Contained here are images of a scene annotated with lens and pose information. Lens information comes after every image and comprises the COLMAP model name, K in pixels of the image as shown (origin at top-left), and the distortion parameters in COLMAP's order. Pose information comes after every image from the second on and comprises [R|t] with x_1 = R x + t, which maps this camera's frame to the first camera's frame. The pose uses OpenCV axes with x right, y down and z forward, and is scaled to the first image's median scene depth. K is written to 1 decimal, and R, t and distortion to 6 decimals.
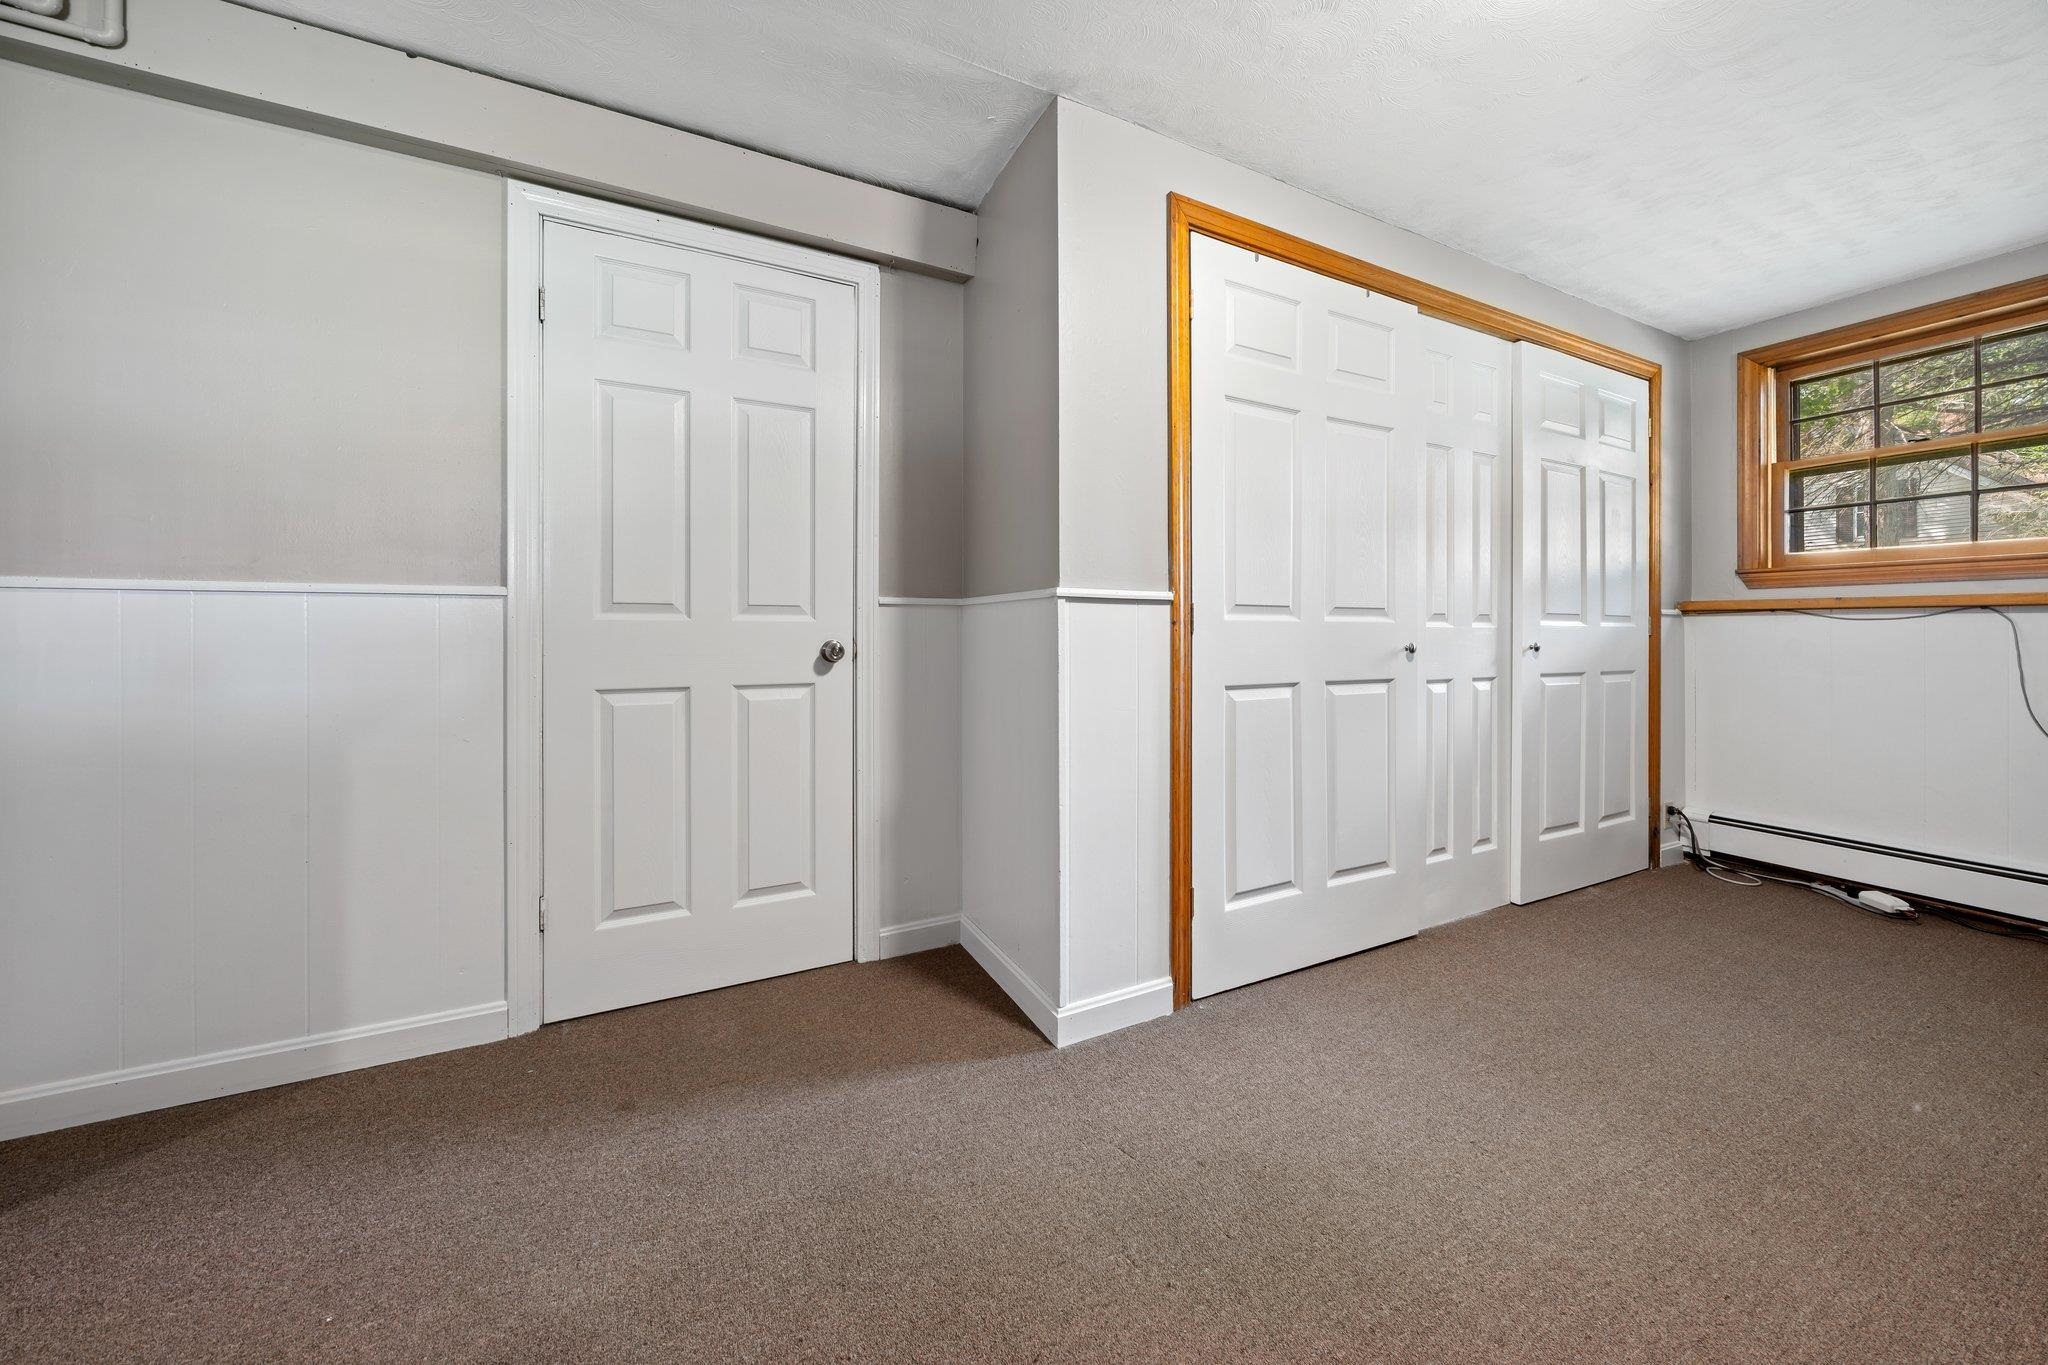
lens RADIAL K [[703.7, 0, 1020.4], [0, 703.7, 650.2], [0, 0, 1]] dist [-0.000024, -0.000044]
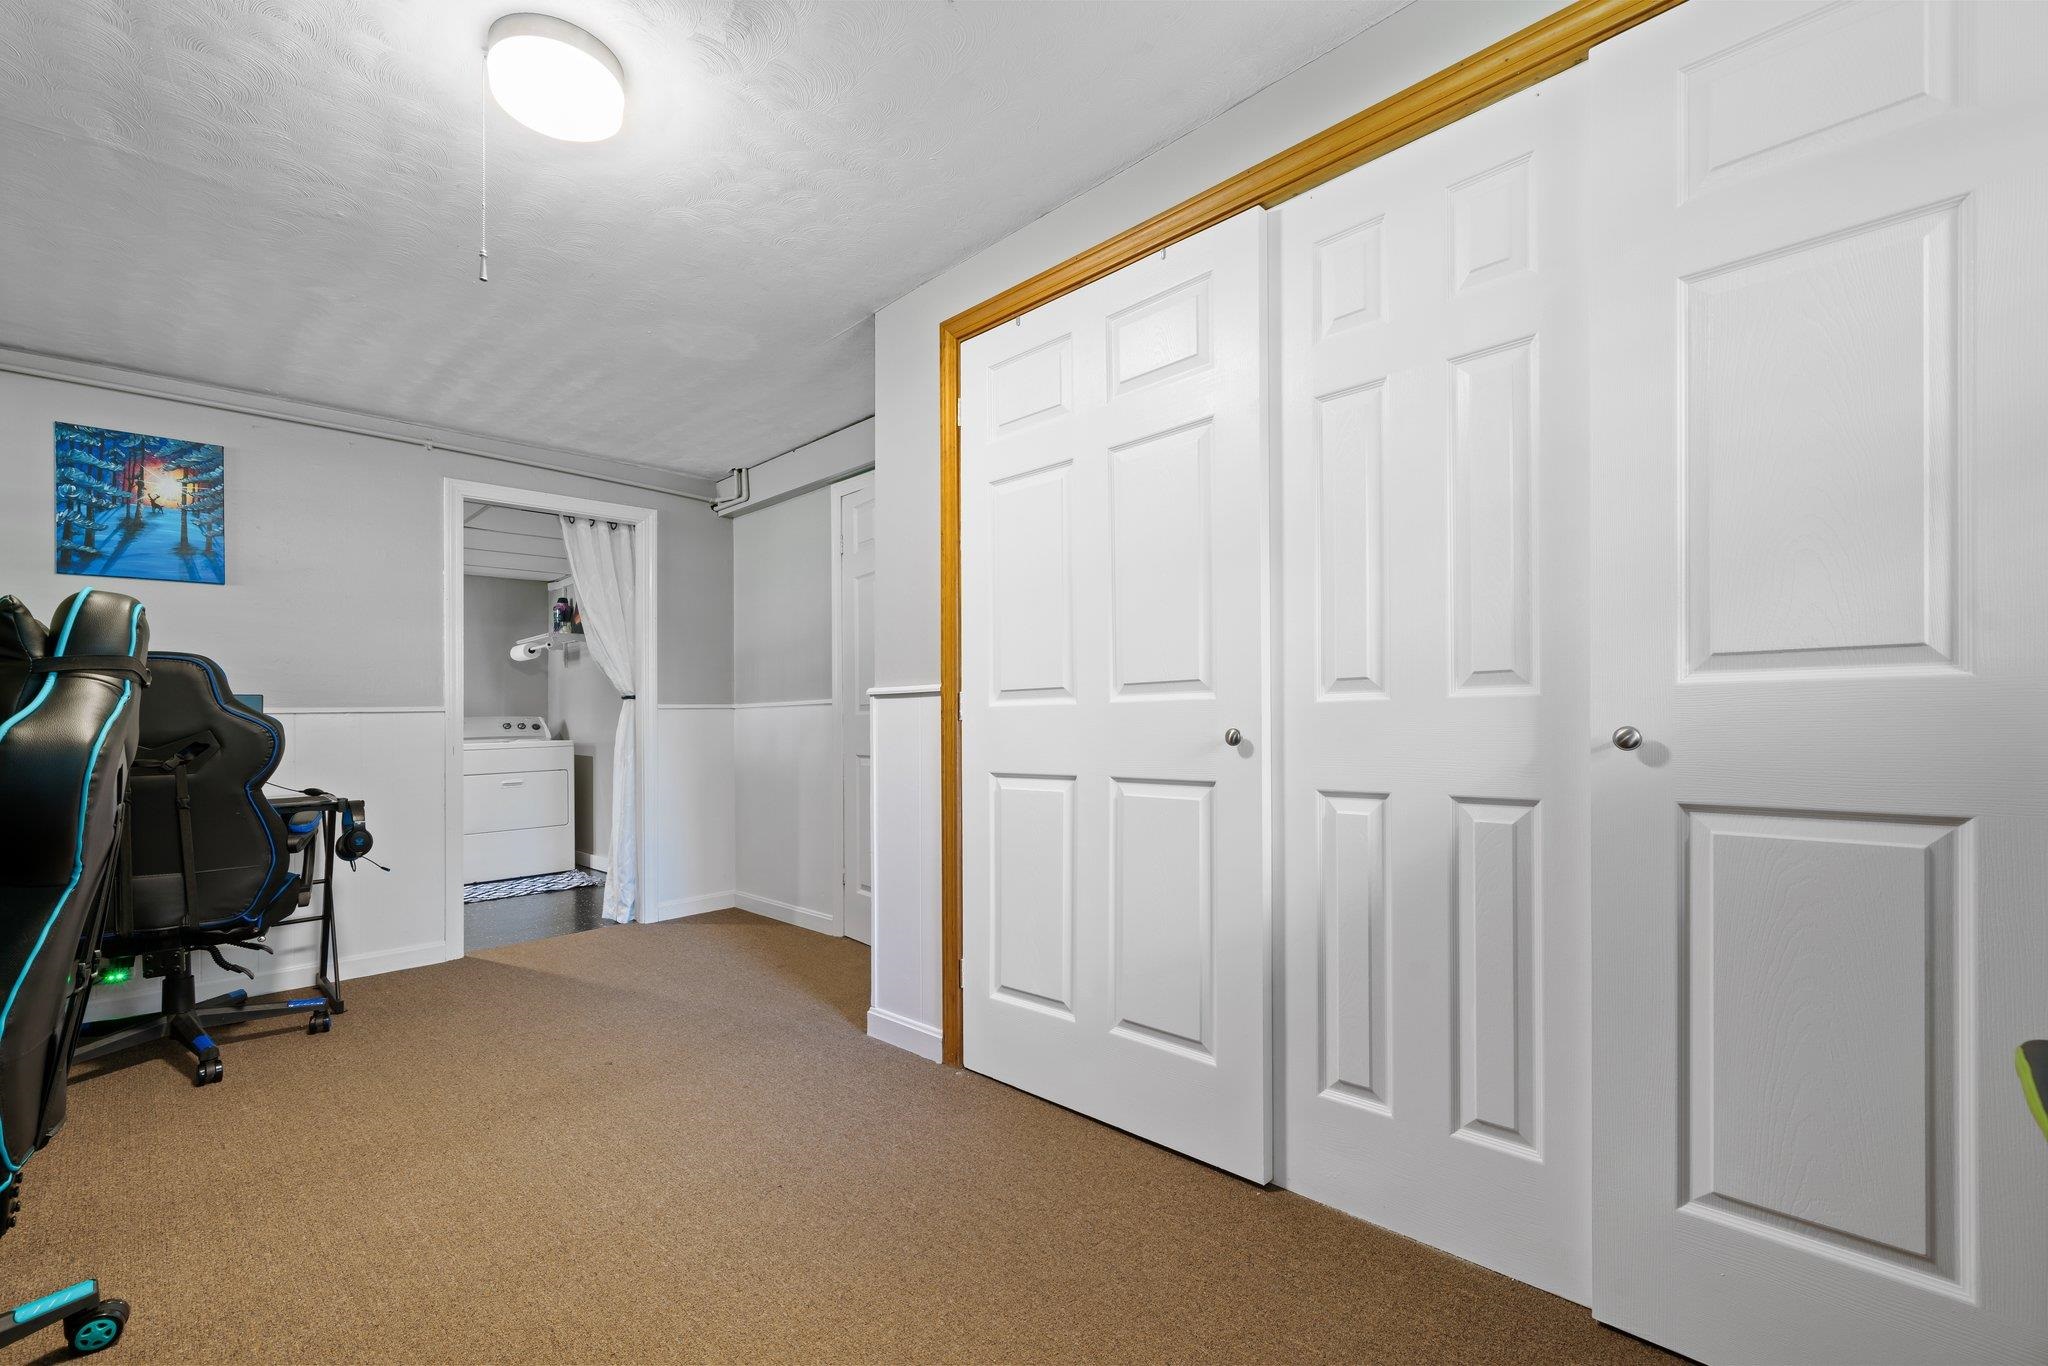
lens RADIAL K [[886.3, 0, 1042.5], [0, 886.3, 720.4], [0, 0, 1]] dist [-0.000805, 0.000093]
pose [[0.330165, -0.003386, -0.943917, 1.551931], [0.003206, 0.999992, -0.002465, -0.020710], [0.943918, -0.002212, 0.330173, 0.674236]]
